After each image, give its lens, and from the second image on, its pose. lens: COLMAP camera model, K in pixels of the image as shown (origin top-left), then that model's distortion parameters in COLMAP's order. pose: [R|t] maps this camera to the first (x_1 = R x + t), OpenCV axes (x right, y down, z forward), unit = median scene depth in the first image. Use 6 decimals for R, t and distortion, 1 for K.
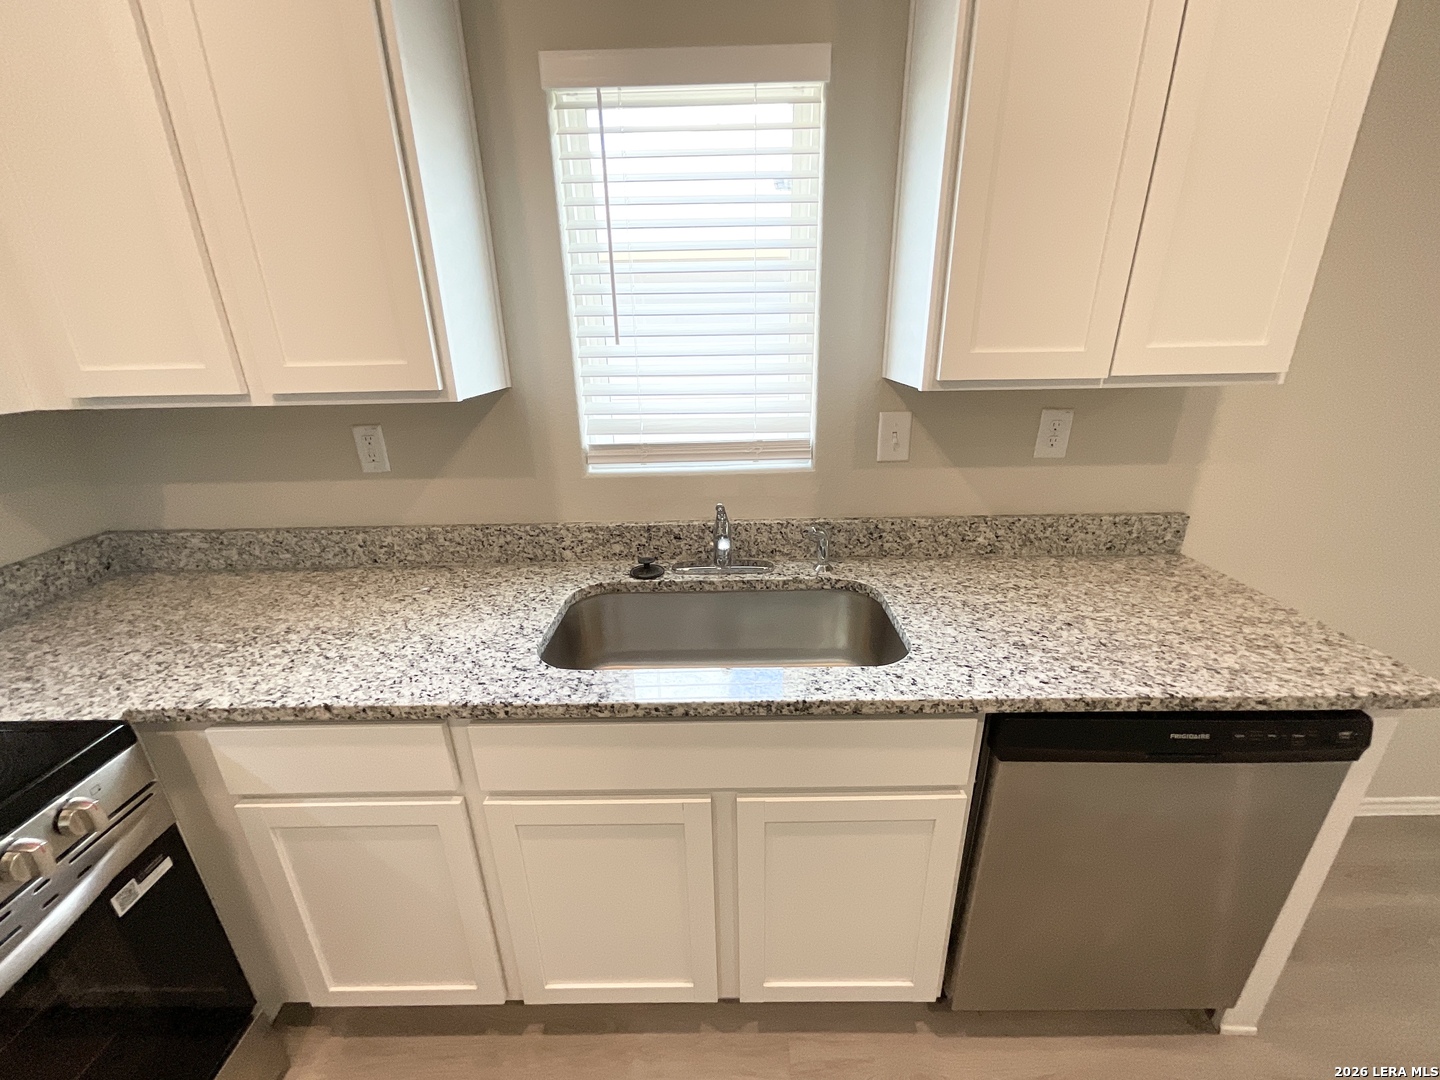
lens RADIAL K [[582.2, 0, 718.7], [0, 582.2, 540.2], [0, 0, 1]] dist [-0.001528, 0.000270]
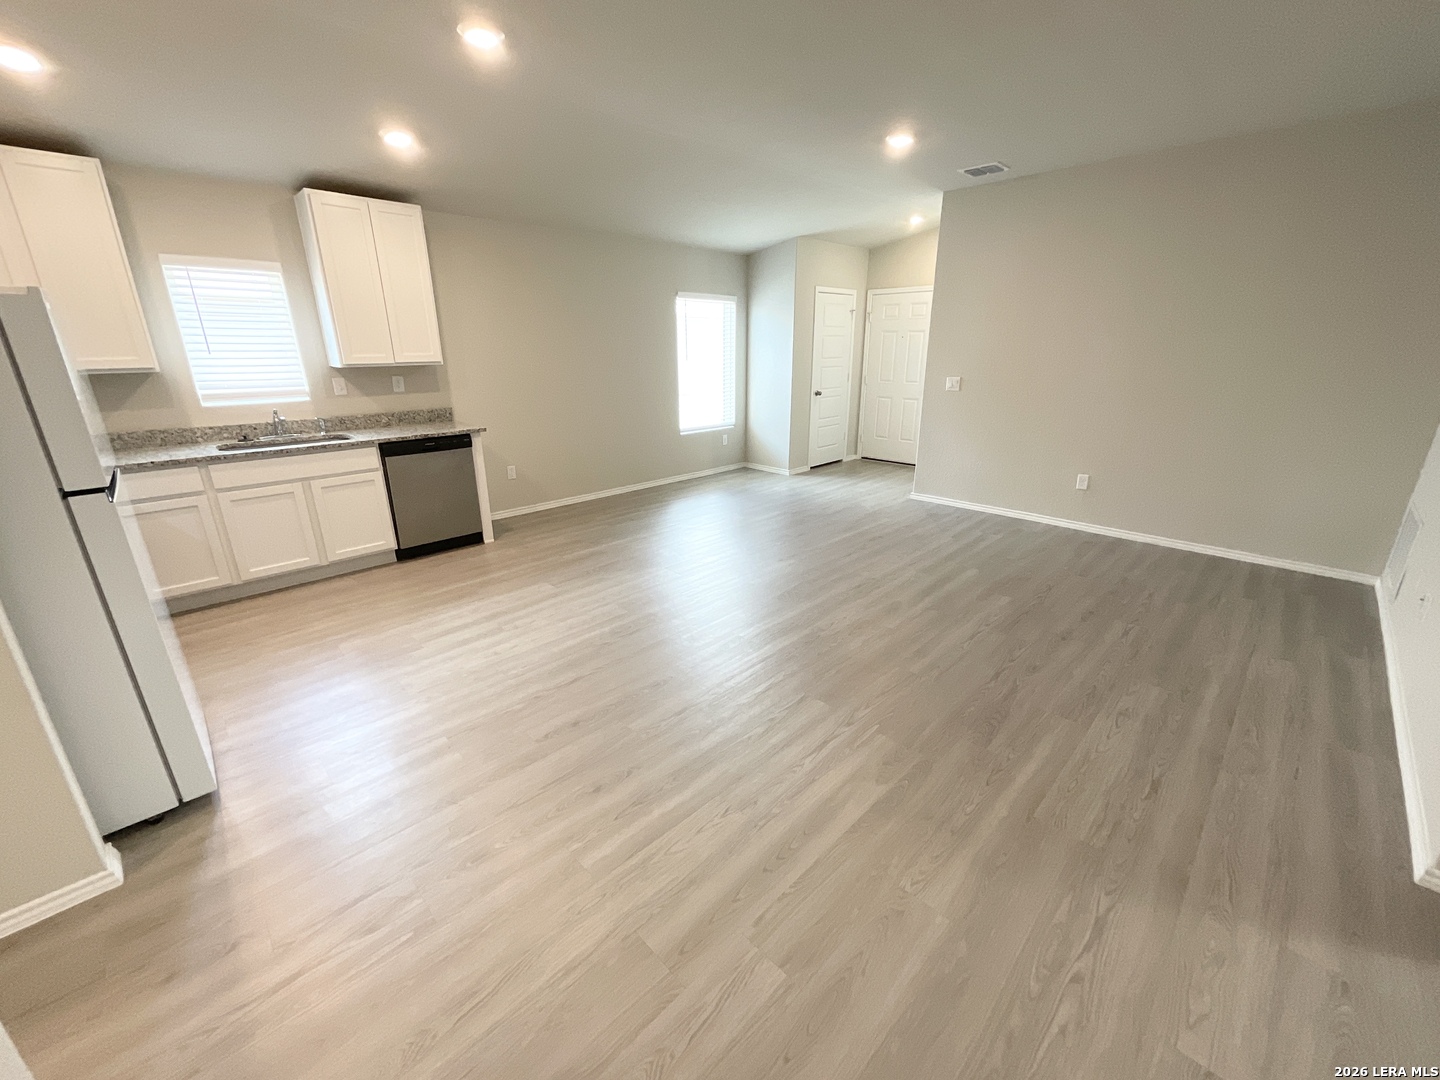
lens RADIAL K [[582.2, 0, 718.7], [0, 582.2, 540.2], [0, 0, 1]] dist [-0.001528, 0.000270]
pose [[0.706854, -0.210511, 0.675309, -0.491204], [0.235221, 0.970312, 0.056262, 0.865973], [-0.667105, 0.119078, 0.735385, -2.352027]]
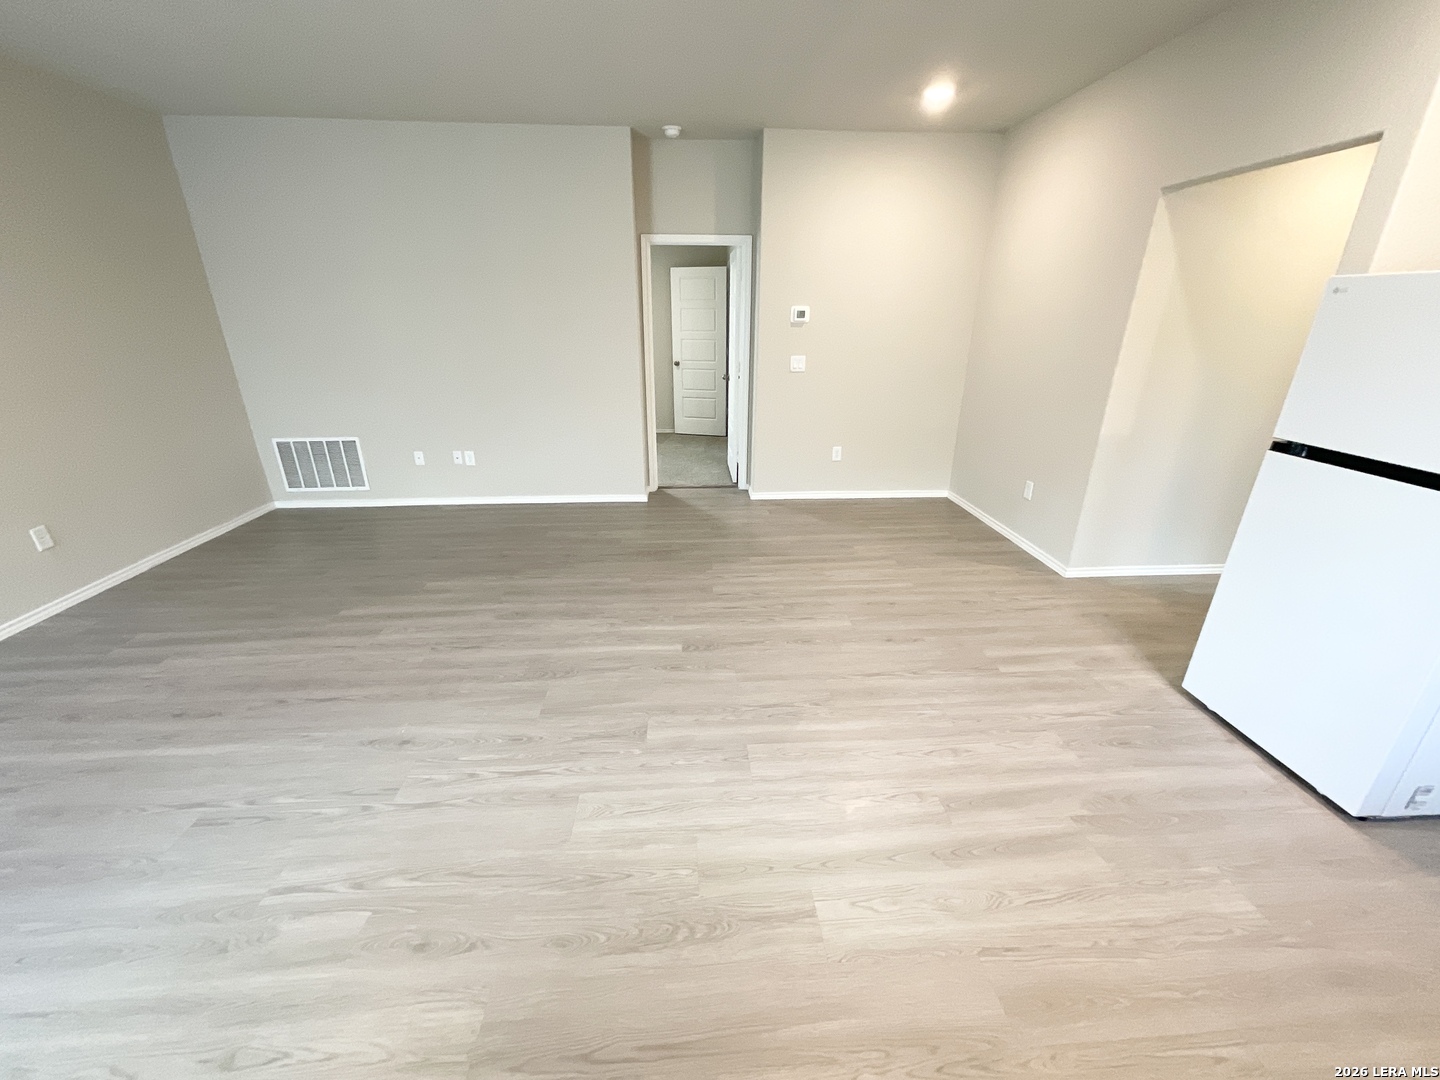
lens RADIAL K [[585.9, 0, 720.2], [0, 585.9, 537.6], [0, 0, 1]] dist [-0.000070, 0.000233]
pose [[-0.997249, 0.041559, -0.061375, 0.953884], [-0.009097, 0.753149, 0.657787, -0.240260], [0.073561, 0.656536, -0.750699, 0.508512]]
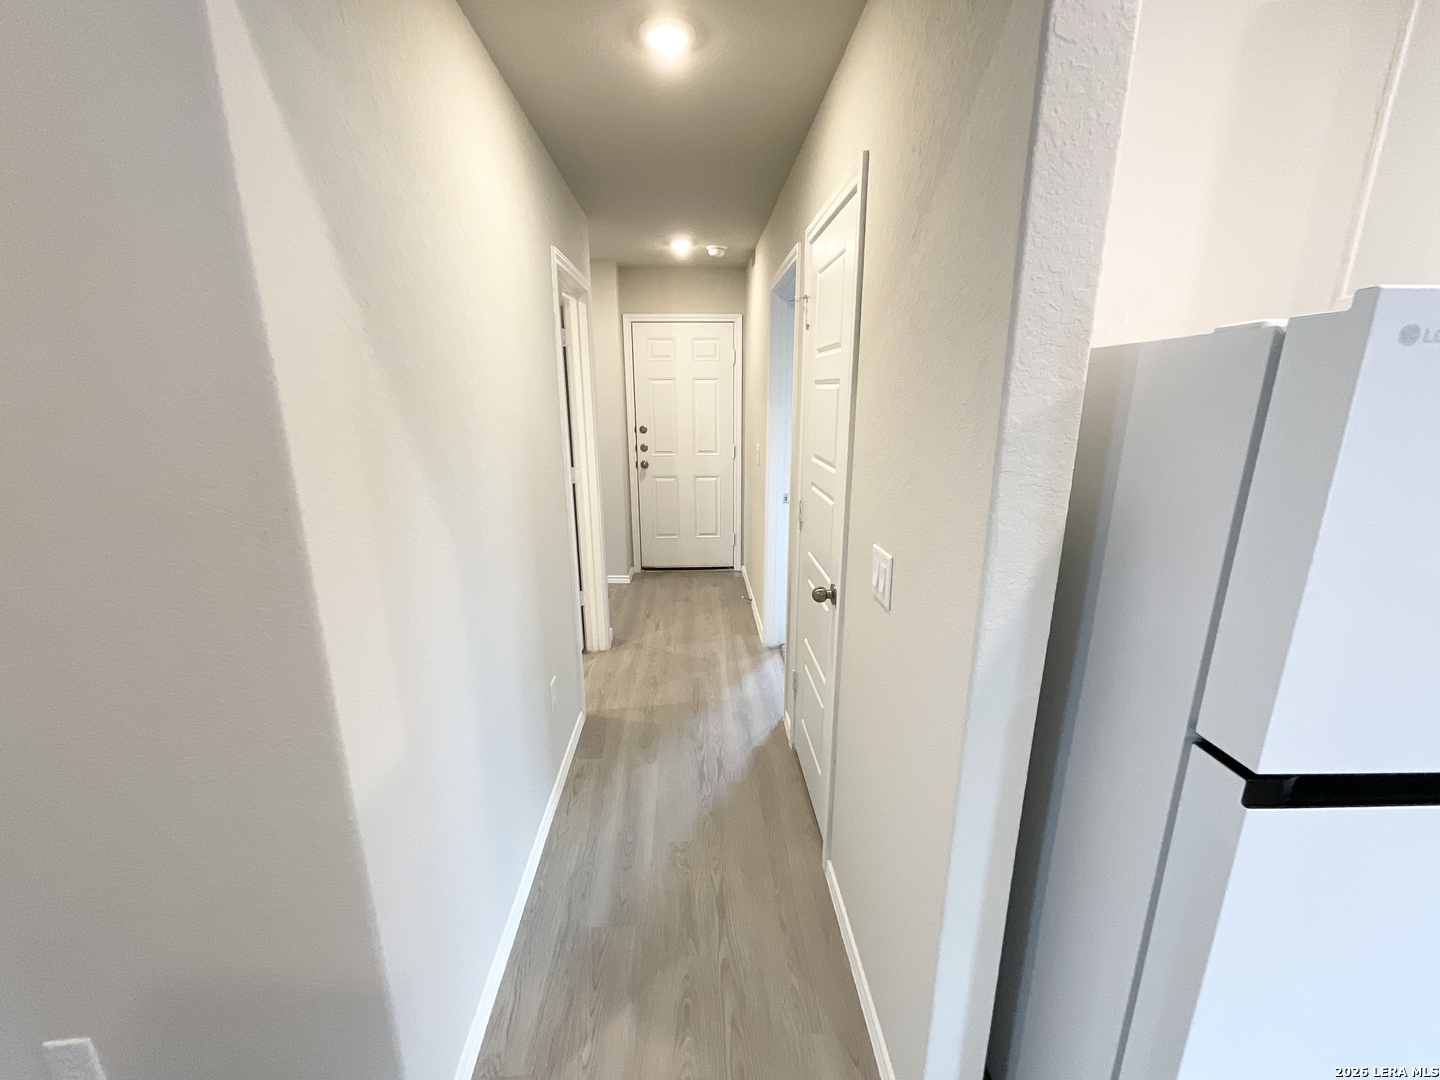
lens RADIAL K [[582.2, 0, 718.7], [0, 582.2, 540.2], [0, 0, 1]] dist [-0.001528, 0.000270]
pose [[0.049461, 0.270425, -0.961470, -0.168880], [-0.339255, 0.909962, 0.238485, 0.397779], [0.939393, 0.314388, 0.136751, -1.214188]]
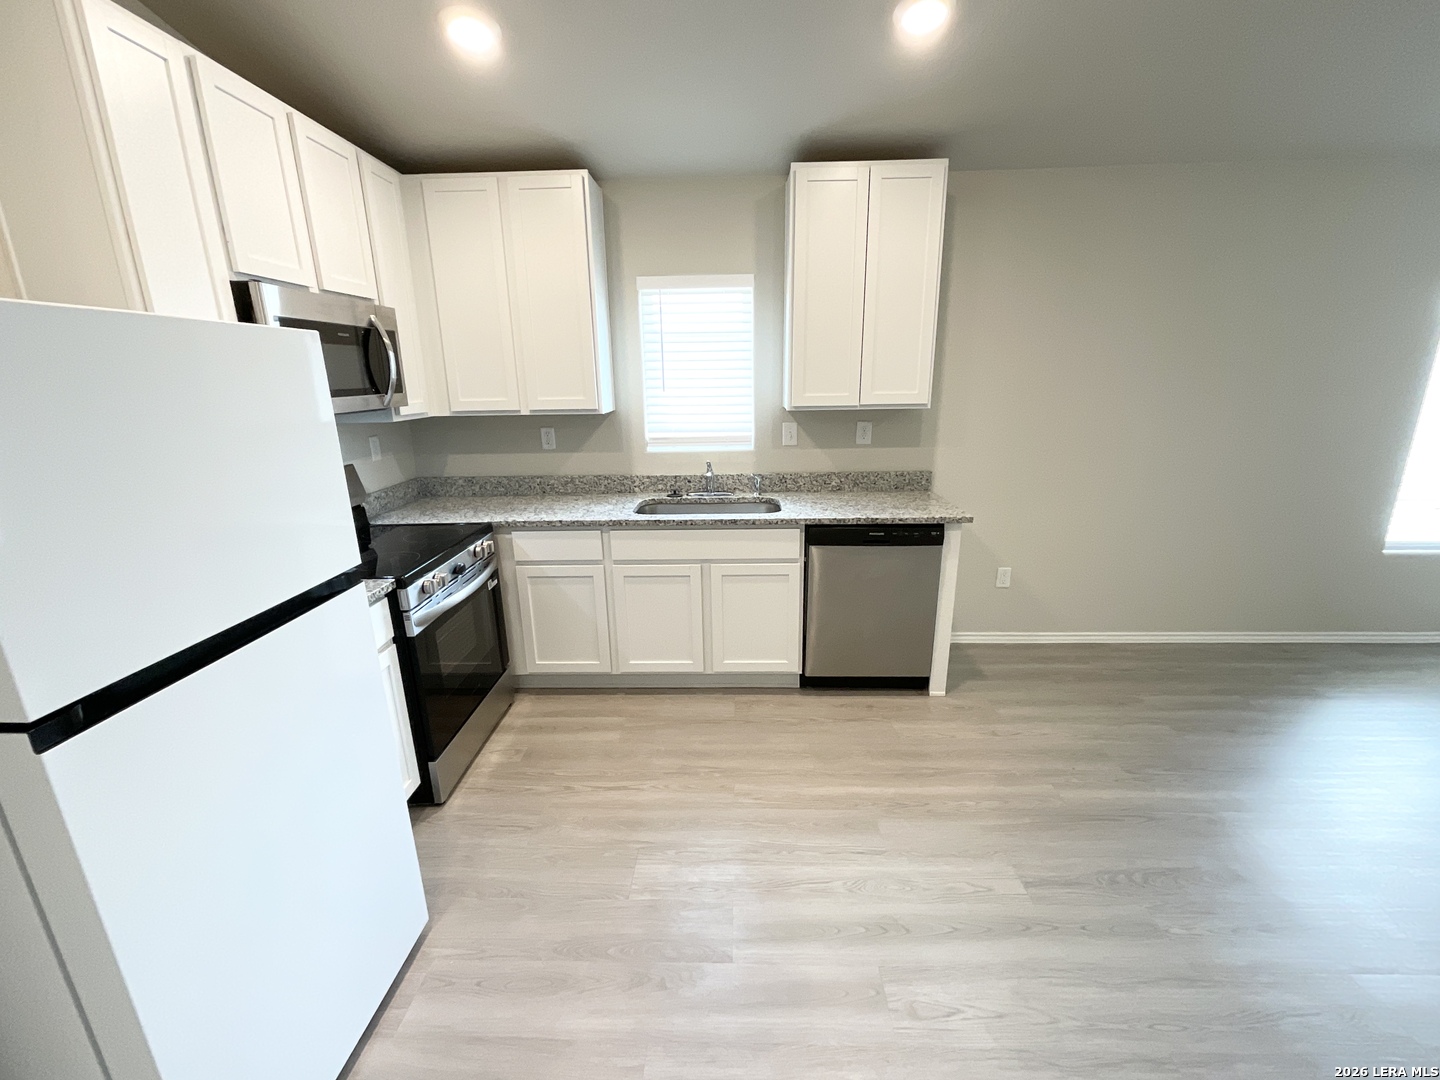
lens RADIAL K [[606.4, 0, 719.7], [0, 606.4, 538.7], [0, 0, 1]] dist [-0.000869, 0.000145]
pose [[0.999719, 0.009157, -0.021878, 0.094504], [-0.010953, 0.996455, -0.083416, 0.407109], [0.021036, 0.083632, 0.996275, -1.234557]]
